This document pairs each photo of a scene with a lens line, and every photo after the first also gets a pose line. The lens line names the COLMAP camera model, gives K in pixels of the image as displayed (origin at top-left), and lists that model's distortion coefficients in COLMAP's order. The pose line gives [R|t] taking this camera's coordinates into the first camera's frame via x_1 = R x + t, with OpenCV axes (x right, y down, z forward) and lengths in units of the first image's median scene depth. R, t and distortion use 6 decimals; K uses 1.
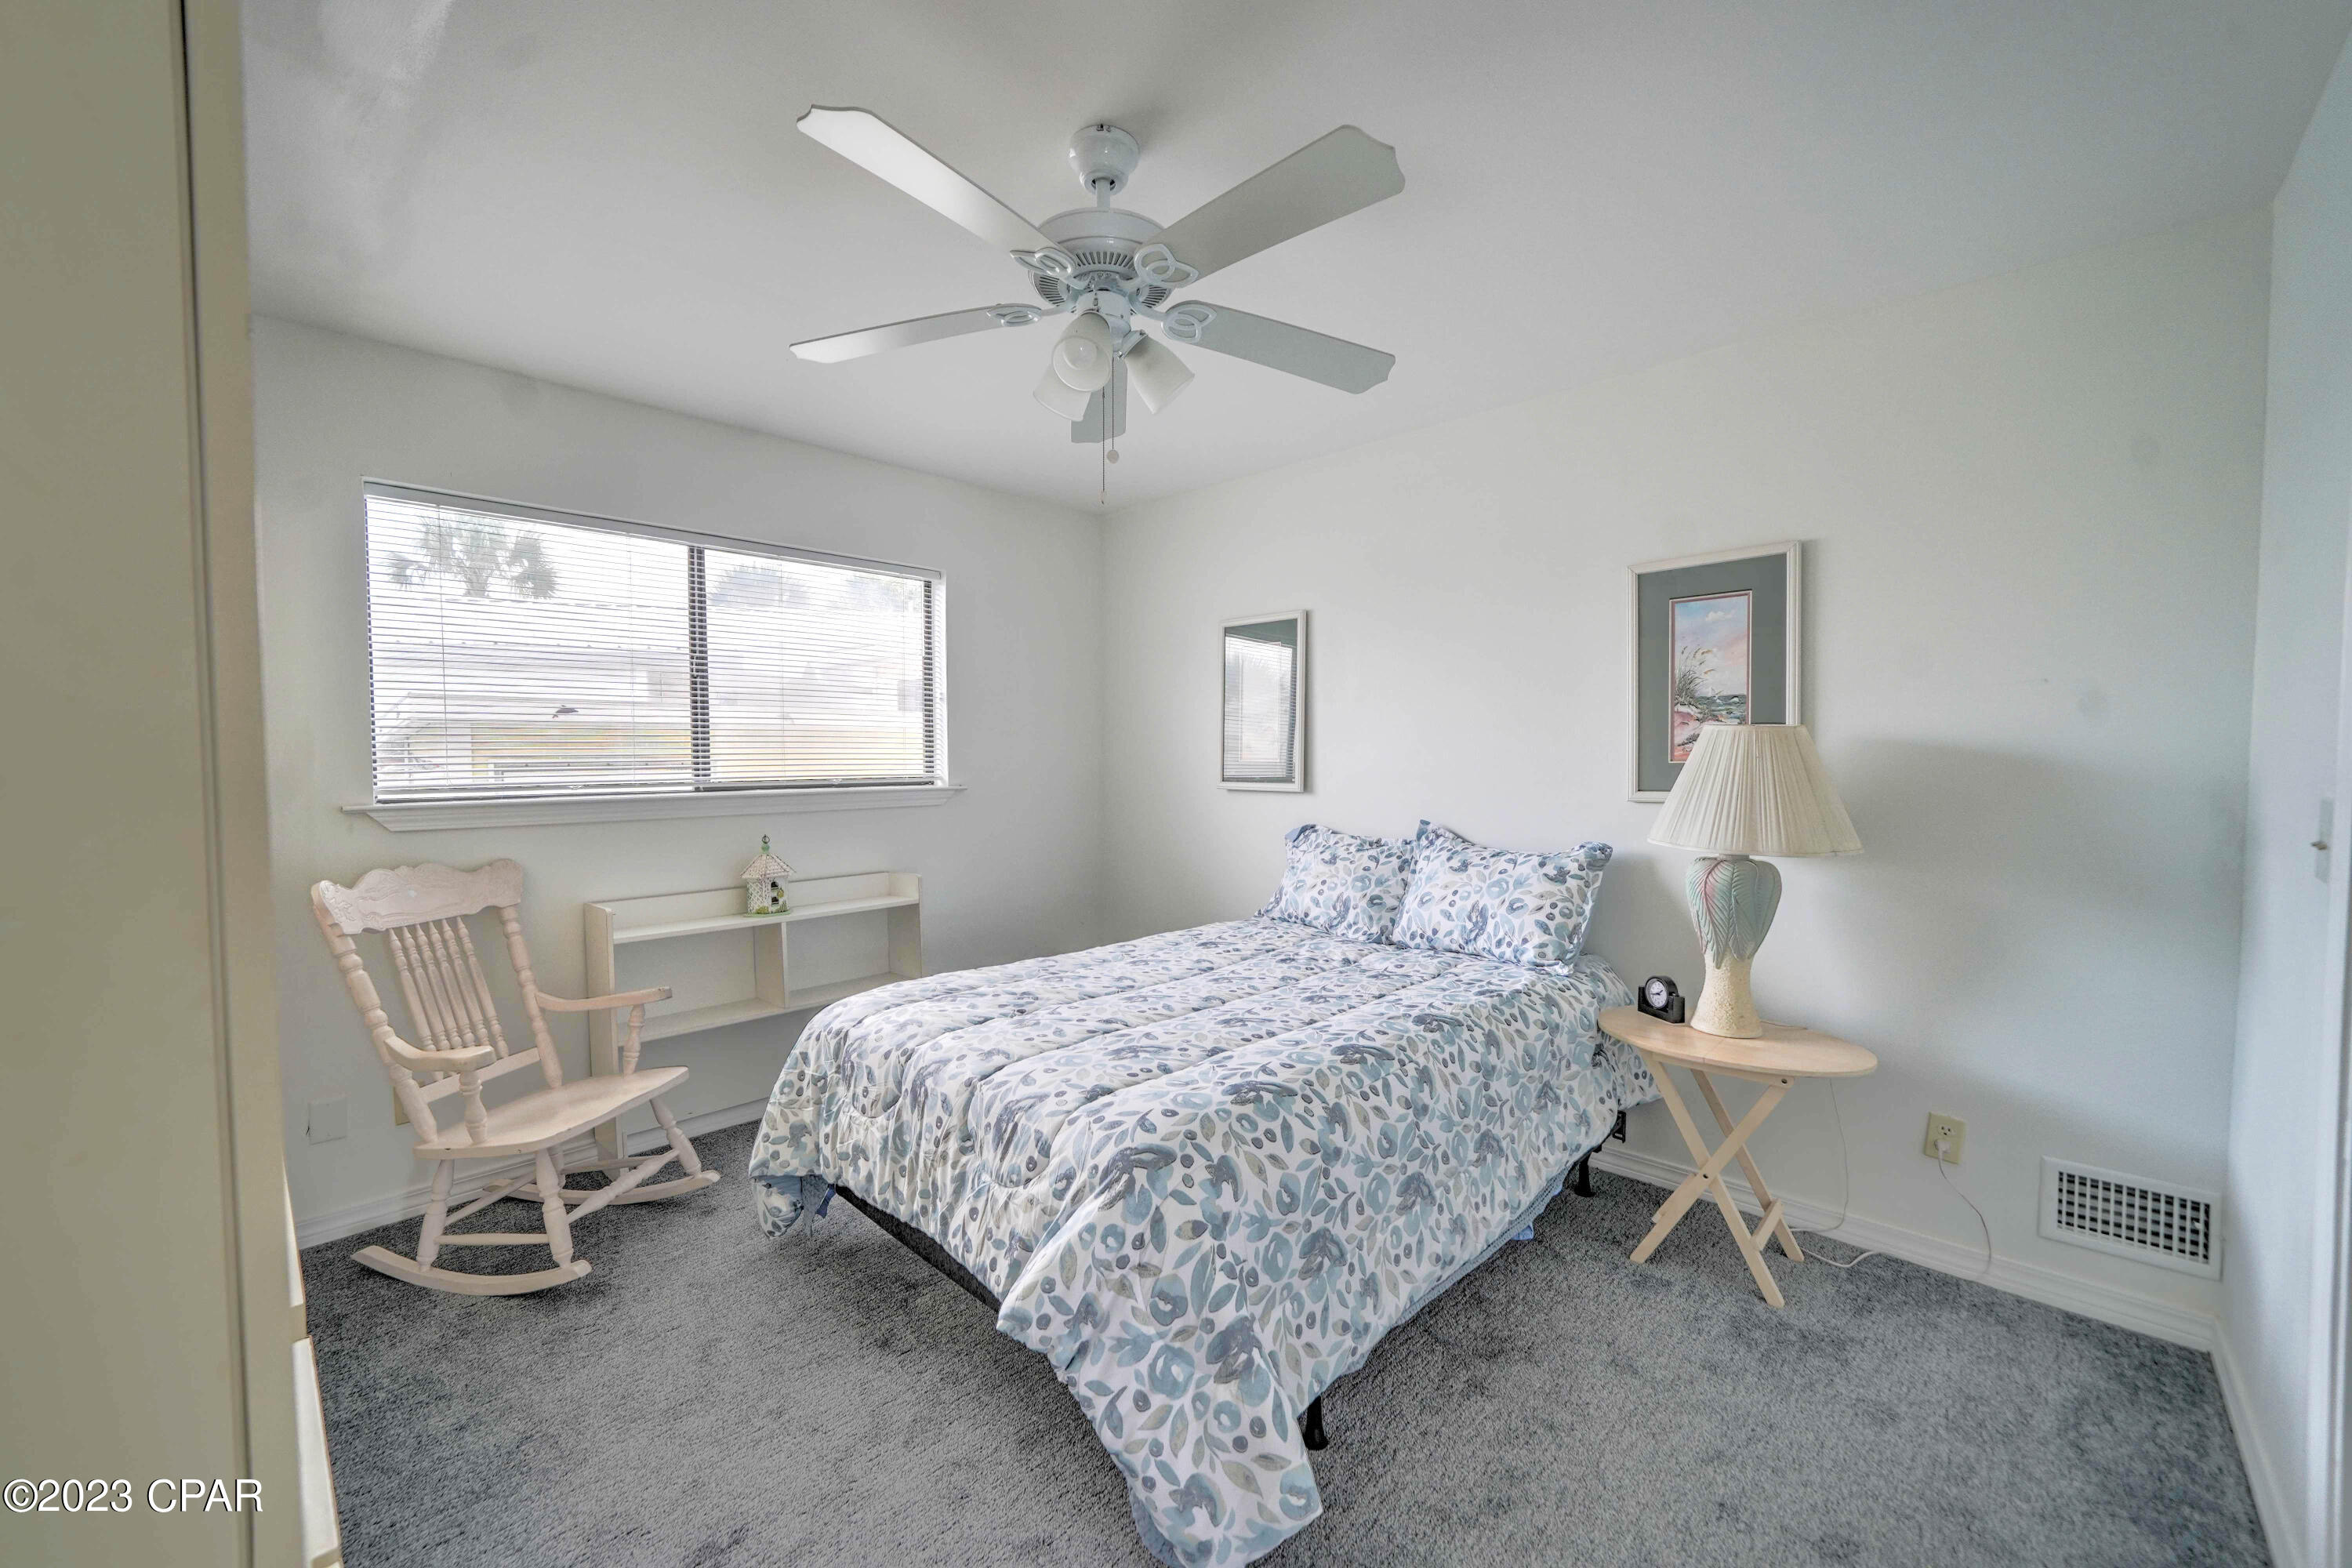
lens RADIAL K [[915.9, 0, 1176.0], [0, 915.9, 784.0], [0, 0, 1]] dist [-0.002134, 0.000524]
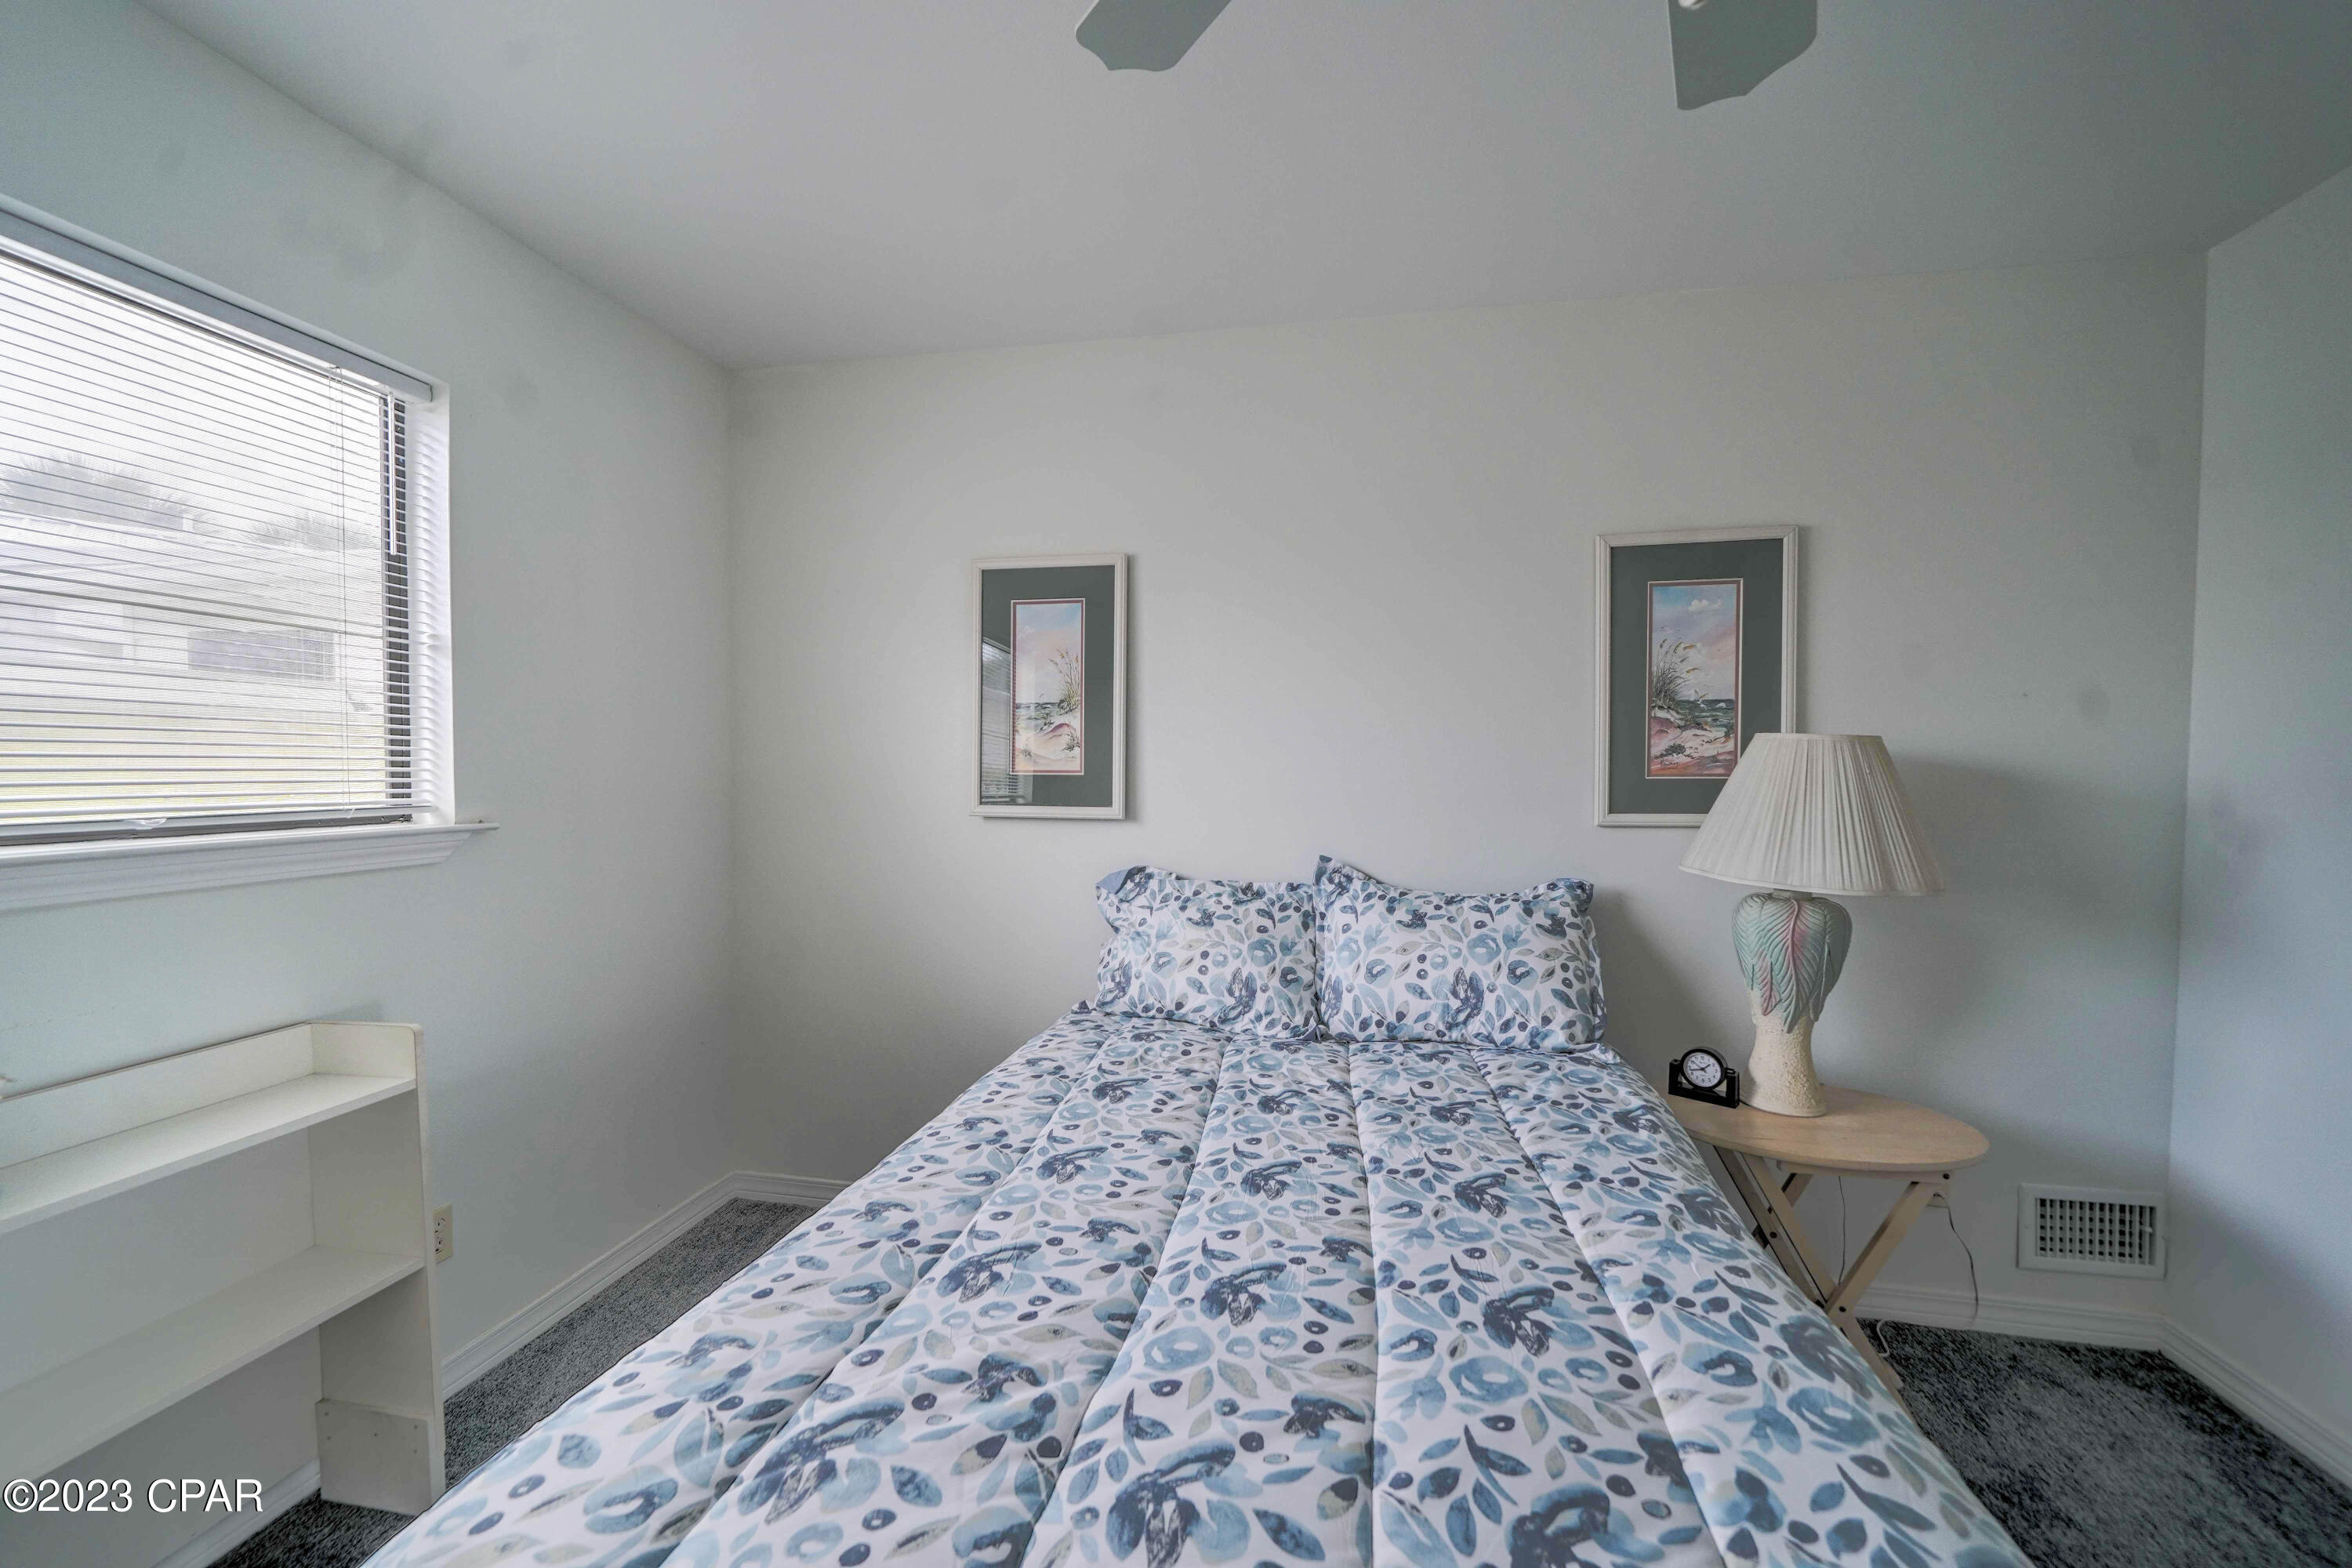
lens RADIAL K [[915.9, 0, 1176.0], [0, 915.9, 784.0], [0, 0, 1]] dist [-0.002134, 0.000524]
pose [[0.841934, -0.005119, 0.539556, -0.264219], [0.010596, 0.999919, -0.007048, -0.016740], [-0.539477, 0.011651, 0.841920, 0.529607]]
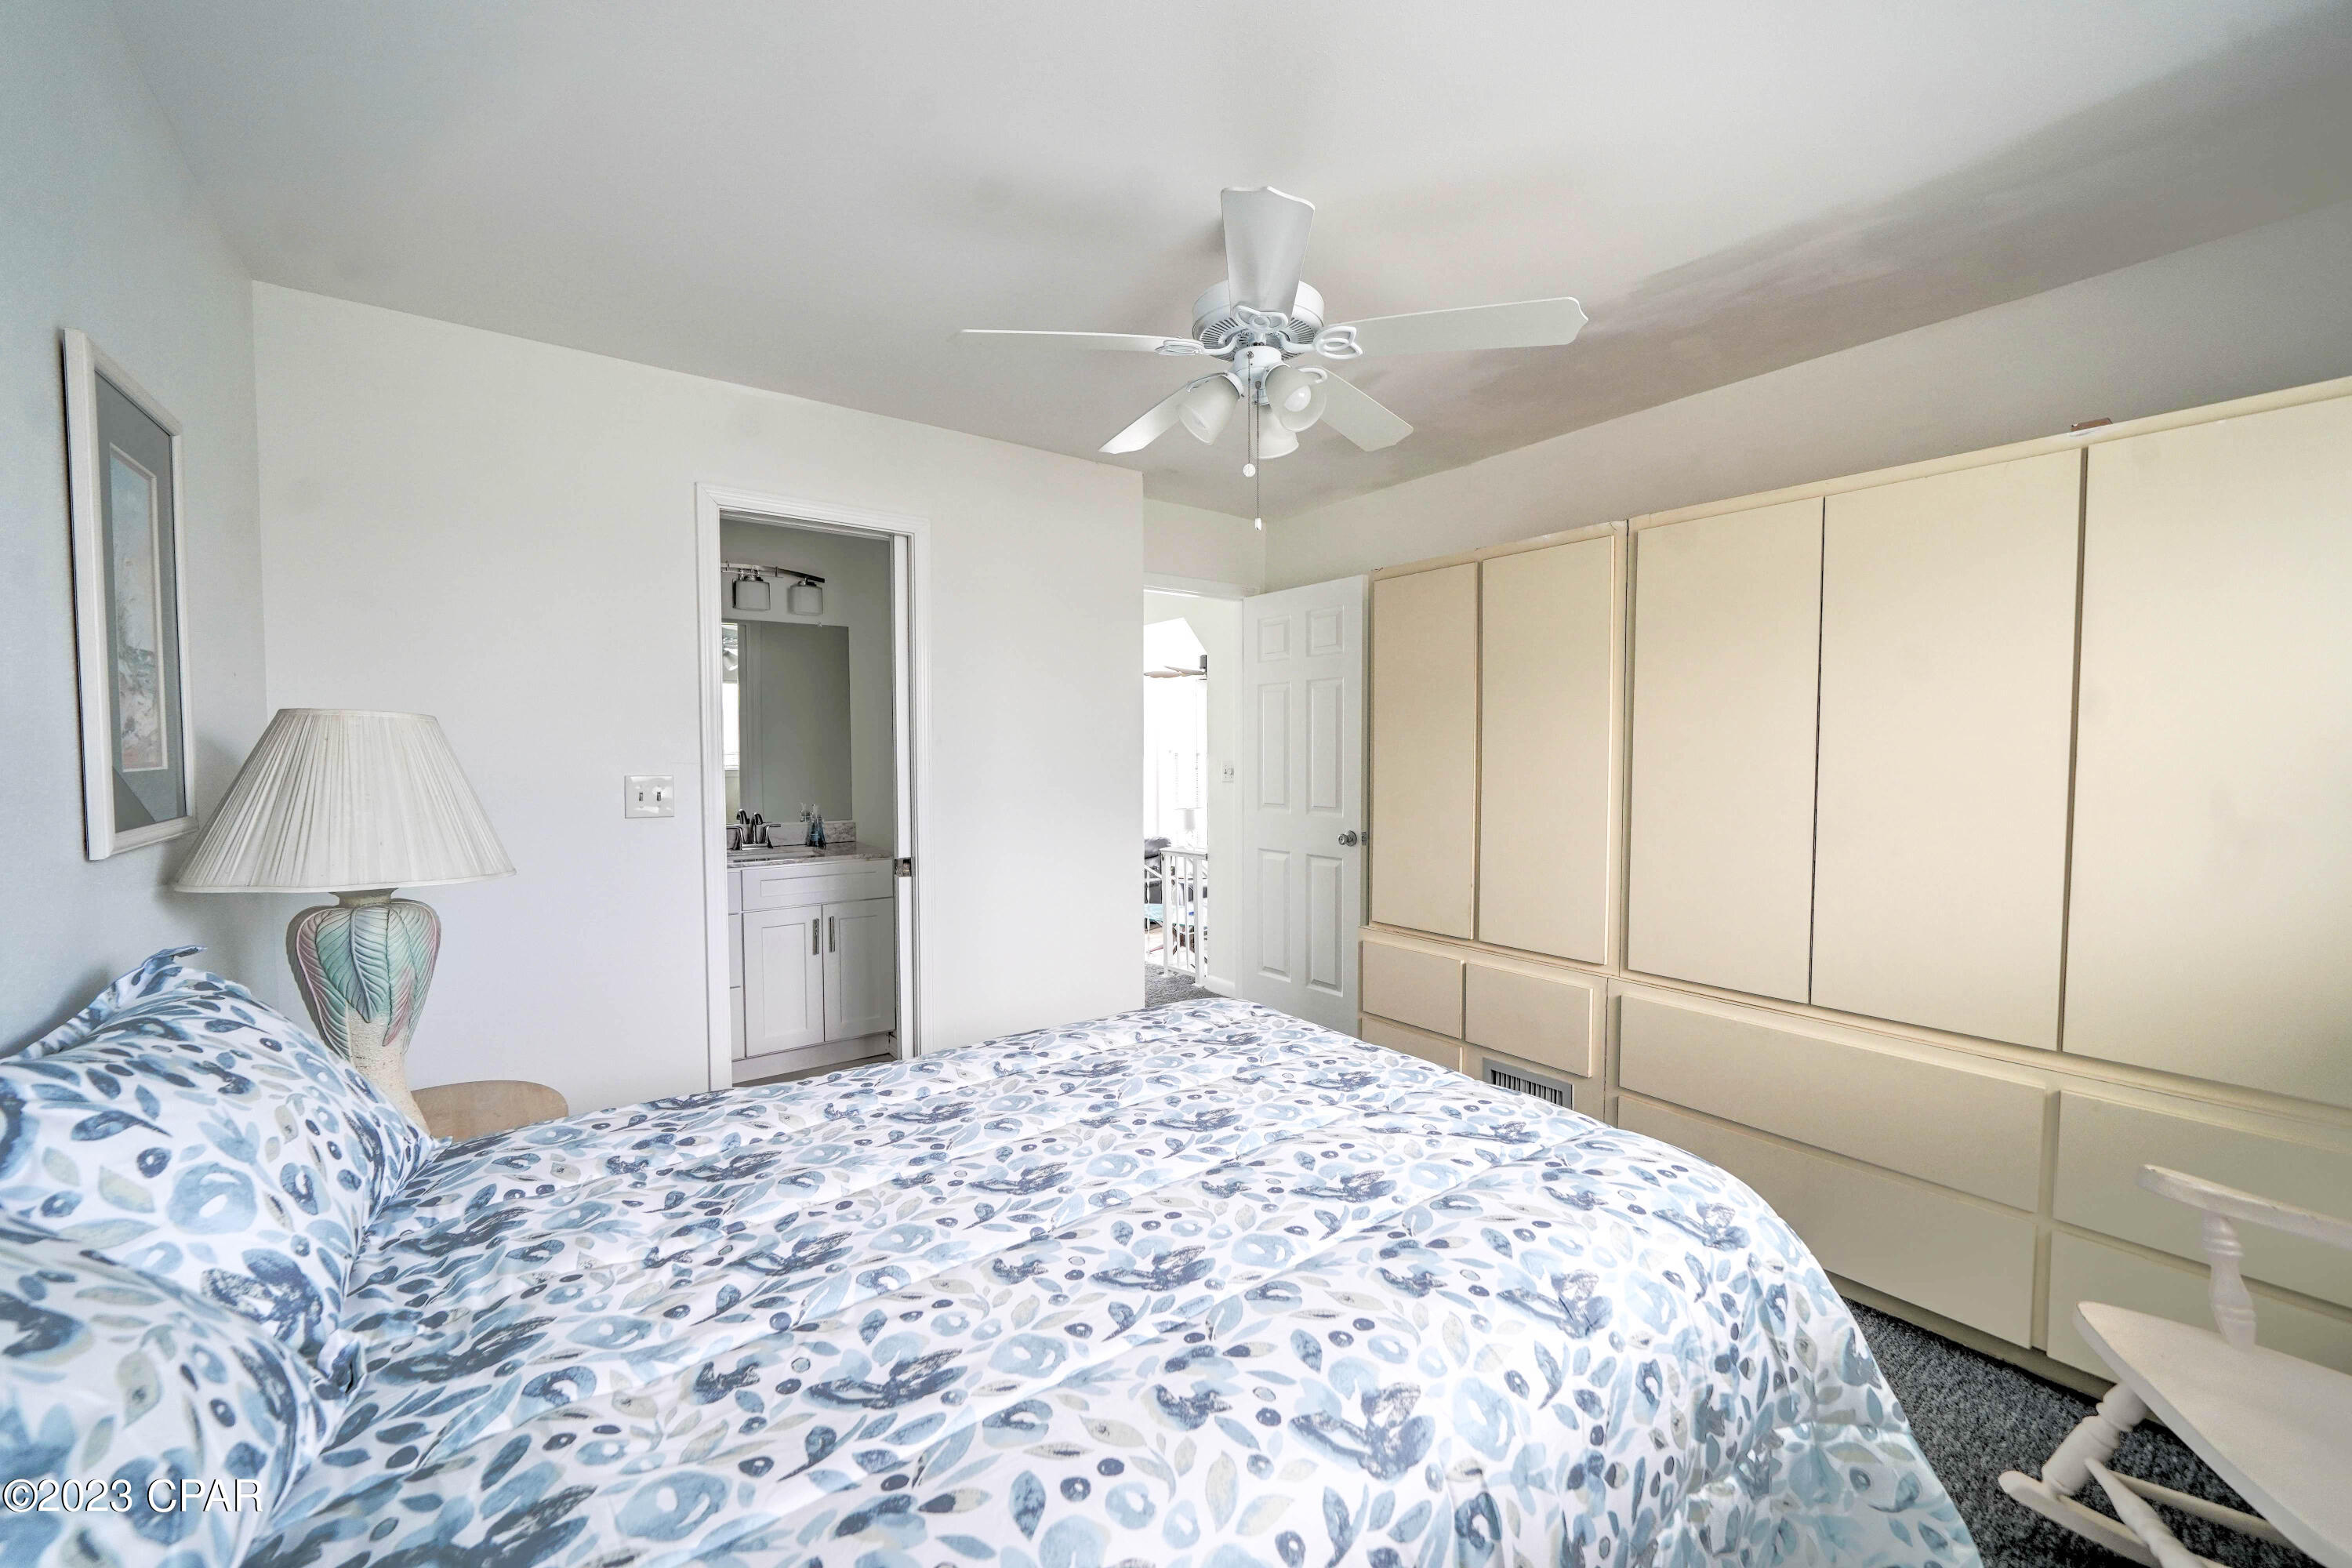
lens RADIAL K [[959.4, 0, 1171.0], [0, 959.4, 789.8], [0, 0, 1]] dist [-0.003877, 0.000048]
pose [[-0.987768, 0.000564, 0.155928, -0.112105], [0.011461, 0.997551, 0.068991, -0.040141], [-0.155507, 0.069934, -0.985356, 1.355202]]
